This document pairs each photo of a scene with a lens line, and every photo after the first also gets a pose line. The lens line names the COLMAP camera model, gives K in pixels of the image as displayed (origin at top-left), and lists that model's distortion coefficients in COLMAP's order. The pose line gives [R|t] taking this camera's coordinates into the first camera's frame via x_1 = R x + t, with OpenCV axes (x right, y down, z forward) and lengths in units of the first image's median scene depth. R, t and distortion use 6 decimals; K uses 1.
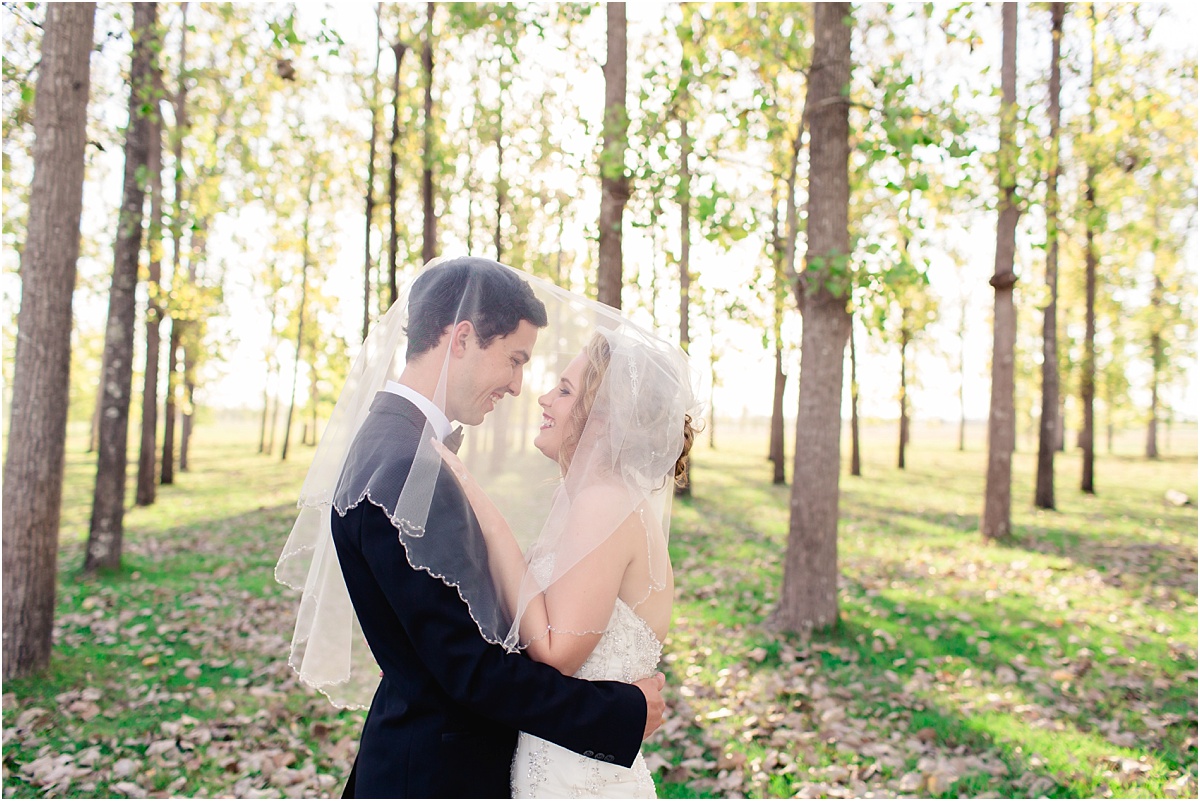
lens RADIAL K [[1163.1, 0, 605.0], [0, 1163.1, 401.5], [0, 0, 1]] dist [-0.012142, 0.000000]
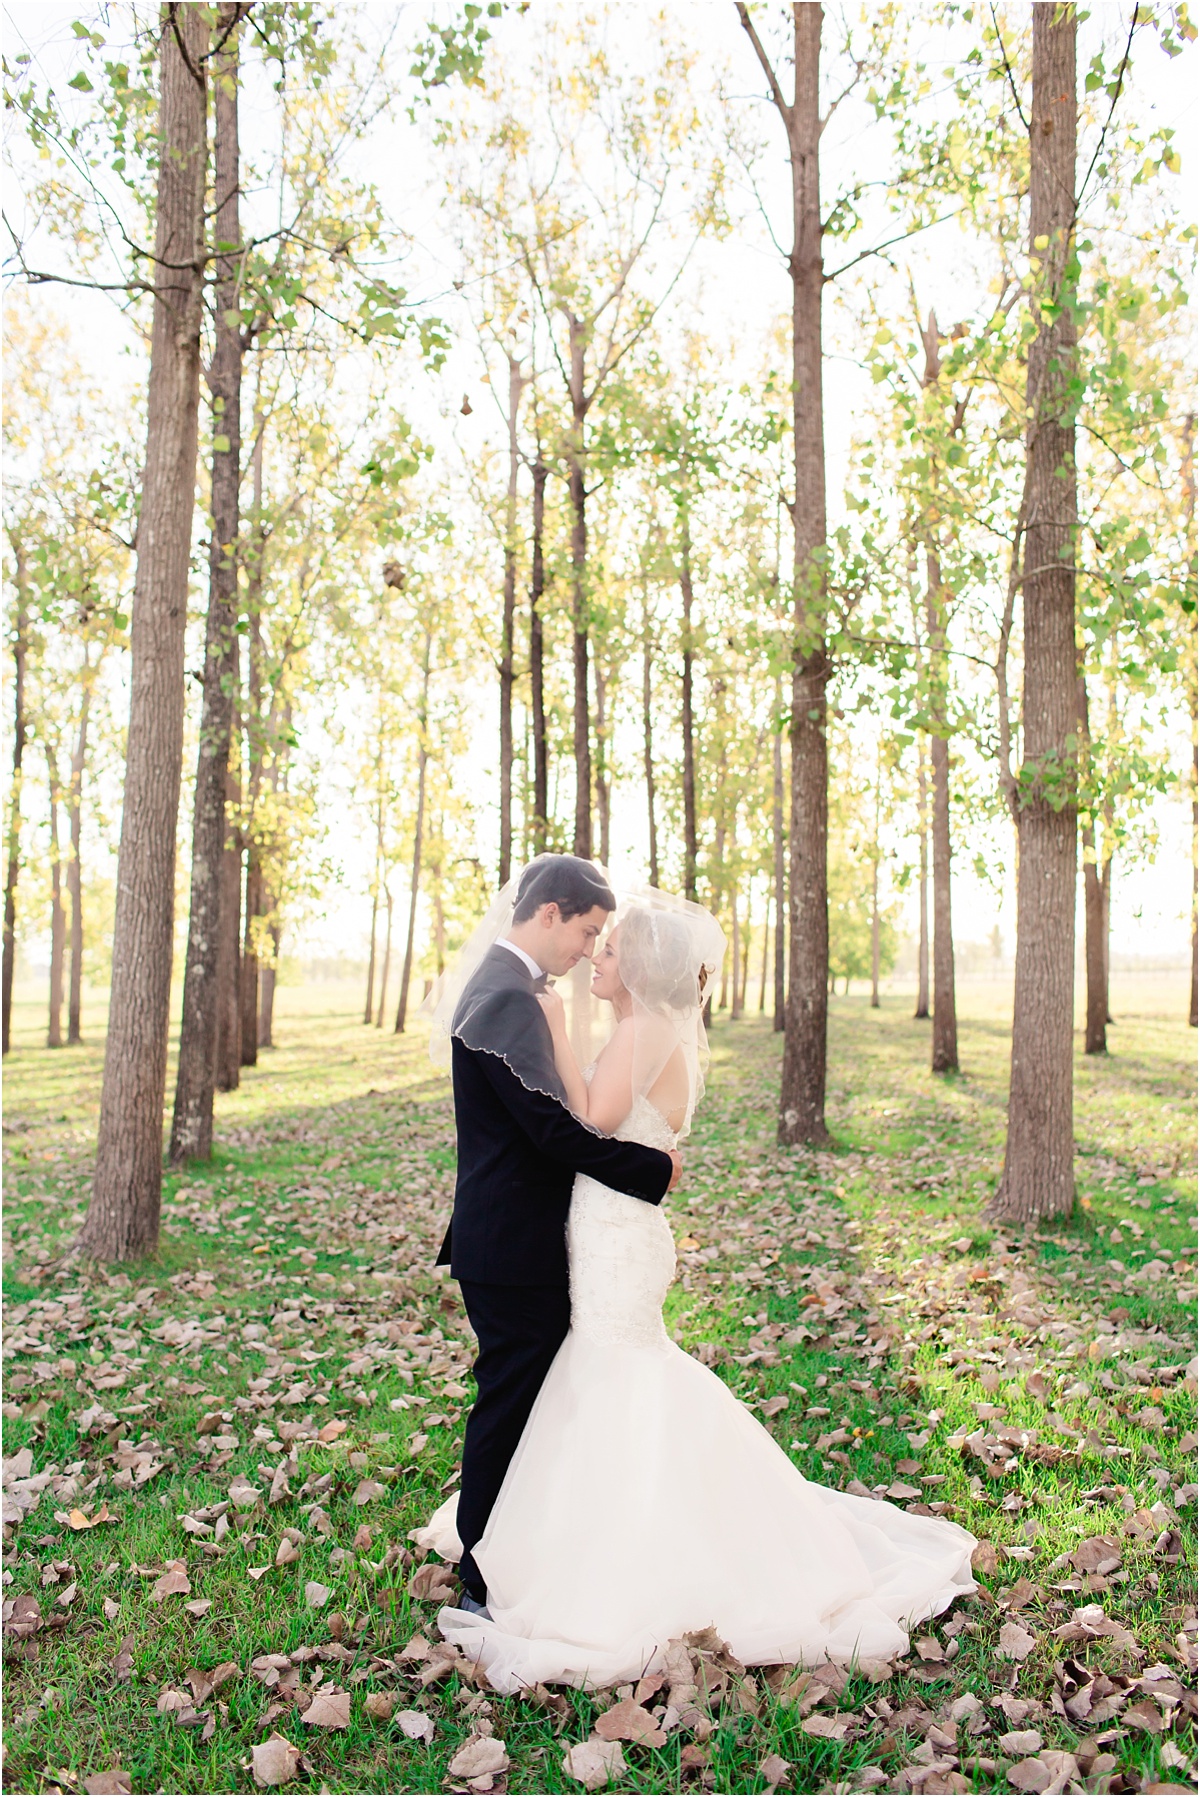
lens RADIAL K [[1741.8, 0, 597.4], [0, 1741.8, 896.0], [0, 0, 1]] dist [-0.012142, 0.000000]
pose [[0.987711, -0.027849, -0.153789, 0.065982], [0.023818, 0.999324, -0.027989, -0.002044], [0.154465, 0.023982, 0.987707, -0.250333]]
